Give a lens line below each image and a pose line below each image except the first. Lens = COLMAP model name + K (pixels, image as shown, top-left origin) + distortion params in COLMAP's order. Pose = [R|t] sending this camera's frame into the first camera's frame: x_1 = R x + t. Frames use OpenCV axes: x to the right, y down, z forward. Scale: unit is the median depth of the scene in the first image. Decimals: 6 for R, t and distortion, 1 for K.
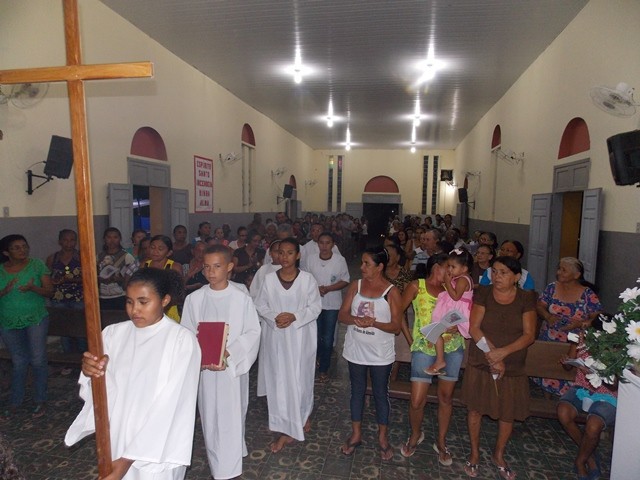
lens RADIAL K [[421.3, 0, 320.0], [0, 421.3, 240.0], [0, 0, 1]] dist [0.000017, 0.000980]
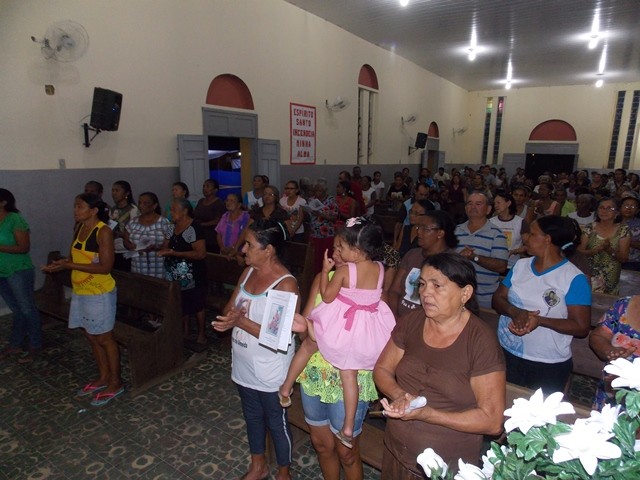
lens RADIAL K [[425.4, 0, 320.0], [0, 425.4, 240.0], [0, 0, 1]] dist [-0.008597, 0.004450]
pose [[0.917899, 0.077480, -0.389176, 0.110057], [-0.033270, 0.992326, 0.119090, -0.008682], [0.395416, -0.096365, 0.913433, 0.093325]]
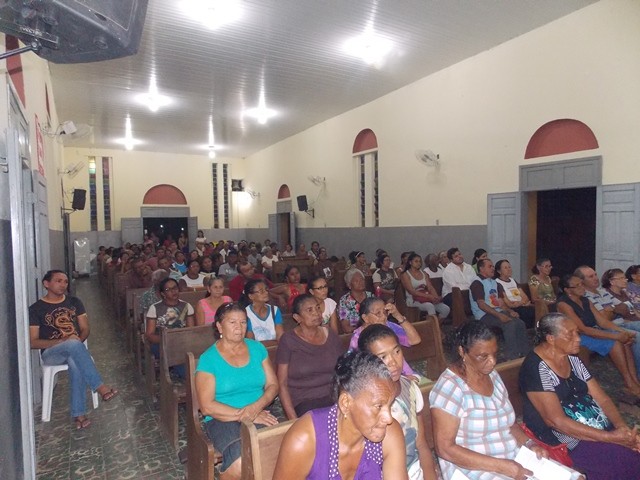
lens RADIAL K [[421.3, 0, 320.0], [0, 421.3, 240.0], [0, 0, 1]] dist [0.000017, 0.000980]
pose [[0.756572, -0.063827, 0.650788, -0.268654], [0.090433, 0.995875, -0.007461, -0.016310], [-0.647627, 0.064497, 0.759223, 0.293635]]
